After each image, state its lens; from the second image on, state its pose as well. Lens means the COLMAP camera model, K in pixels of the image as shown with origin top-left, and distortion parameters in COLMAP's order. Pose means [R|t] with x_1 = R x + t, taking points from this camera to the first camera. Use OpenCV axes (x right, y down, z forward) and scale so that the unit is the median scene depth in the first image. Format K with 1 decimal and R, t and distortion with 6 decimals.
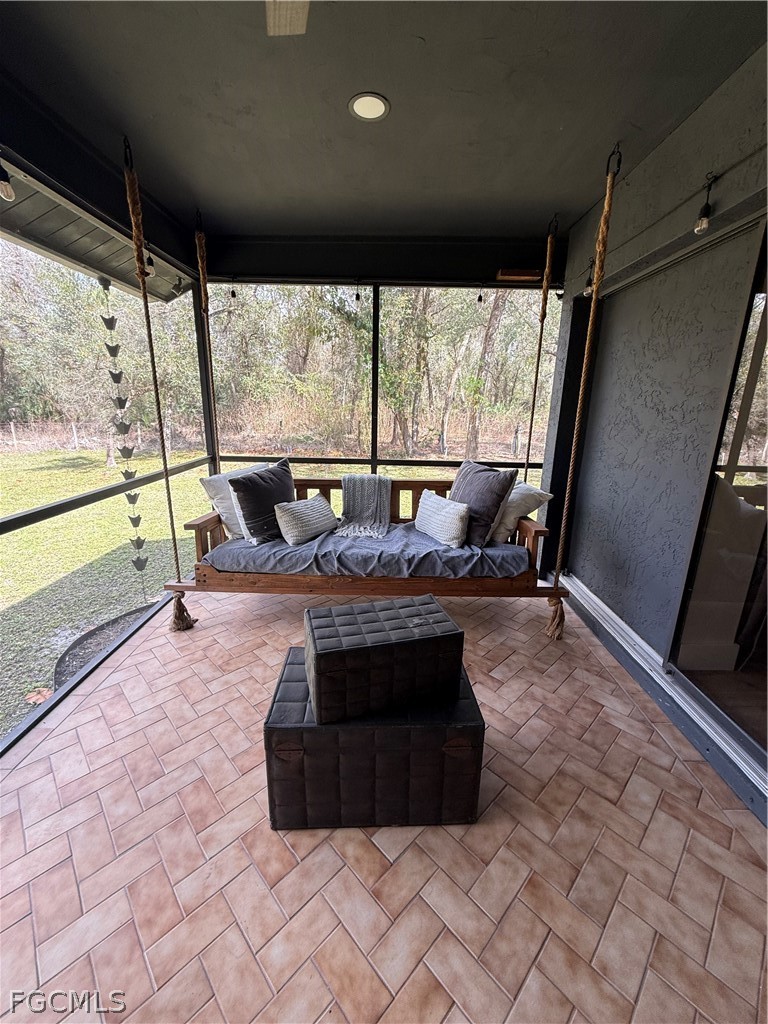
lens RADIAL K [[406.5, 0, 383.9], [0, 406.5, 509.5], [0, 0, 1]] dist [-0.000961, 0.000017]
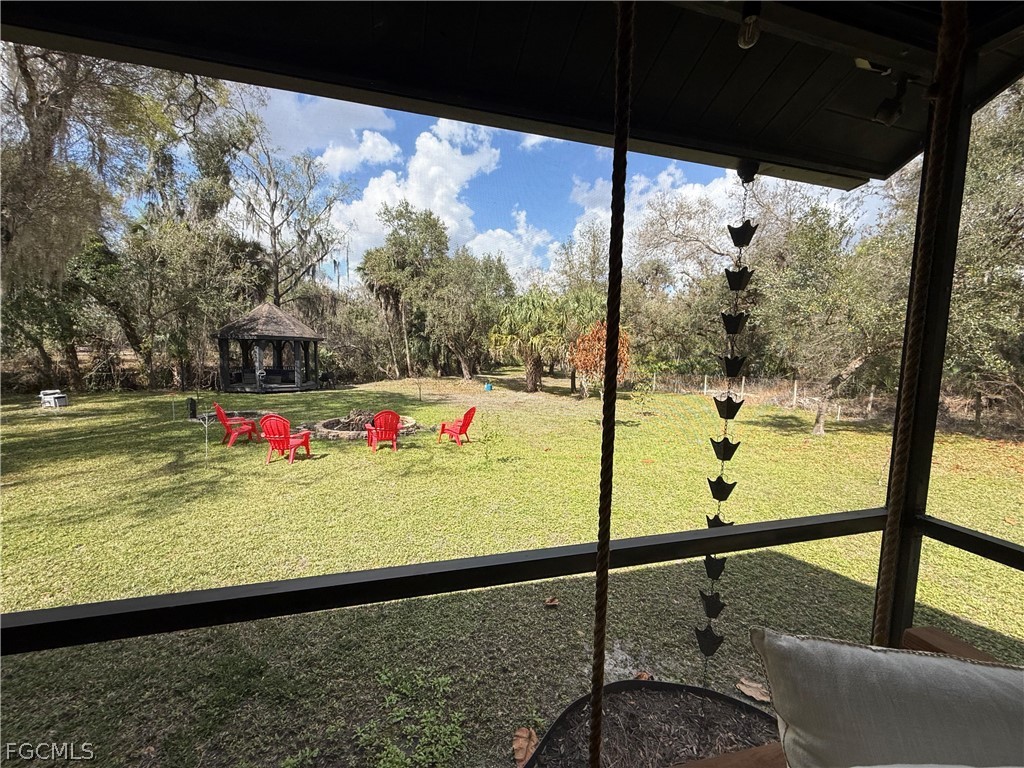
lens RADIAL K [[406.5, 0, 512.0], [0, 406.5, 384.0], [0, 0, 1]] dist [-0.000961, 0.000017]
pose [[0.281931, 0.072834, -0.956666, -0.041861], [-0.260115, 0.965573, -0.003144, -0.035961], [0.923502, 0.249729, 0.291171, 0.127681]]
